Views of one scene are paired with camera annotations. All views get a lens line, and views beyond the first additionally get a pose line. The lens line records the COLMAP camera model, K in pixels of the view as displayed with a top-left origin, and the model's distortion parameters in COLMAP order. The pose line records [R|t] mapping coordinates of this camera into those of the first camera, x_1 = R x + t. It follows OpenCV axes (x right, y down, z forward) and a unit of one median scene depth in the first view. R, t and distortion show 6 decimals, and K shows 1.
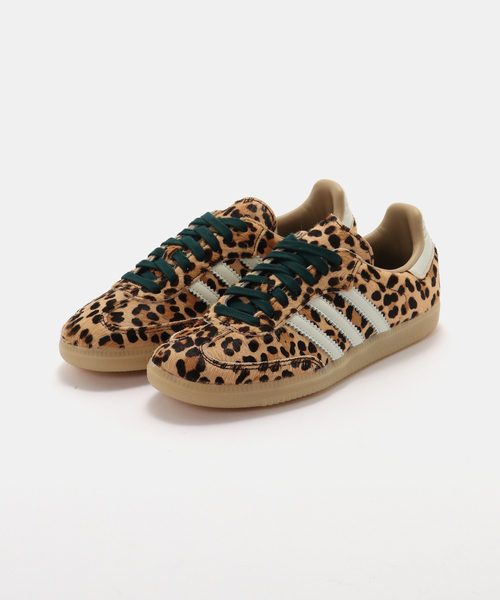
lens RADIAL K [[2009.1, 0, 249.9], [0, 2009.1, 300.0], [0, 0, 1]] dist [0.022535, 0.000000]
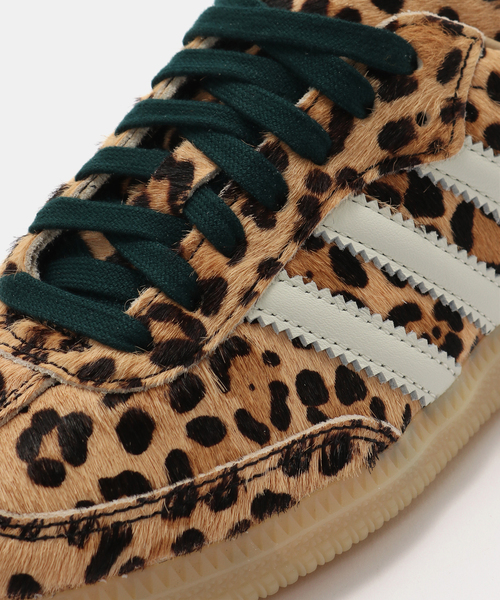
lens RADIAL K [[2009.1, 0, 250.4], [0, 2009.1, 300.0], [0, 0, 1]] dist [0.022535, 0.000000]
pose [[0.989717, -0.125496, -0.068634, 0.038265], [0.136461, 0.972239, 0.190081, -0.044584], [0.042874, -0.197492, 0.979367, 0.720788]]
